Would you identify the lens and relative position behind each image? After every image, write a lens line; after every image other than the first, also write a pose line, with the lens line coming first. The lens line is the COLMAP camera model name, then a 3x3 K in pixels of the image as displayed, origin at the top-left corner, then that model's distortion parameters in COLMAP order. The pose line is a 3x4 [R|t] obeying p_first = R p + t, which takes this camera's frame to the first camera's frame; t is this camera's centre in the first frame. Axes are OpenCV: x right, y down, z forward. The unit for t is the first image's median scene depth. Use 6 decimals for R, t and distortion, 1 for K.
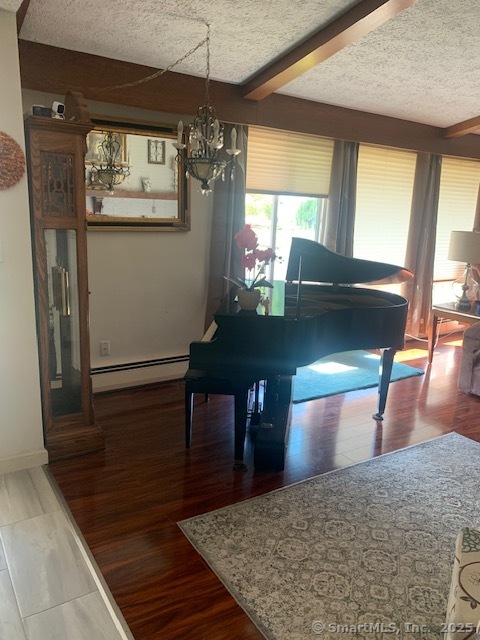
lens RADIAL K [[503.1, 0, 263.2], [0, 503.1, 320.3], [0, 0, 1]] dist [0.081485, -0.003637]
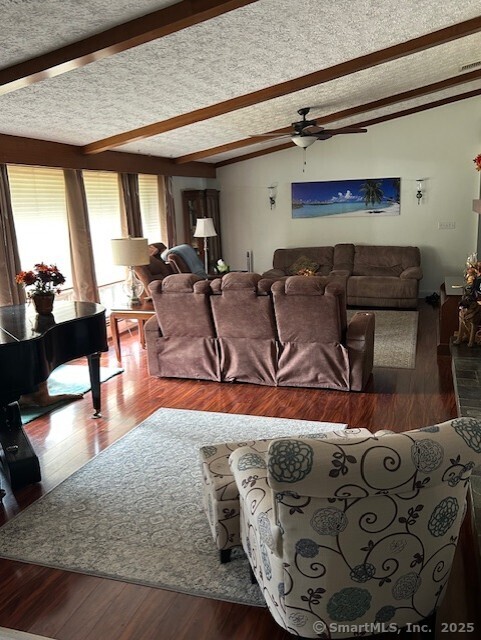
lens RADIAL K [[489.4, 0, 236.8], [0, 489.4, 320.6], [0, 0, 1]] dist [0.069584, -0.003755]
pose [[0.815385, -0.195882, 0.544772, -0.068523], [0.201997, 0.978141, 0.049370, -0.004684], [-0.542535, 0.069786, 0.837129, -0.080740]]
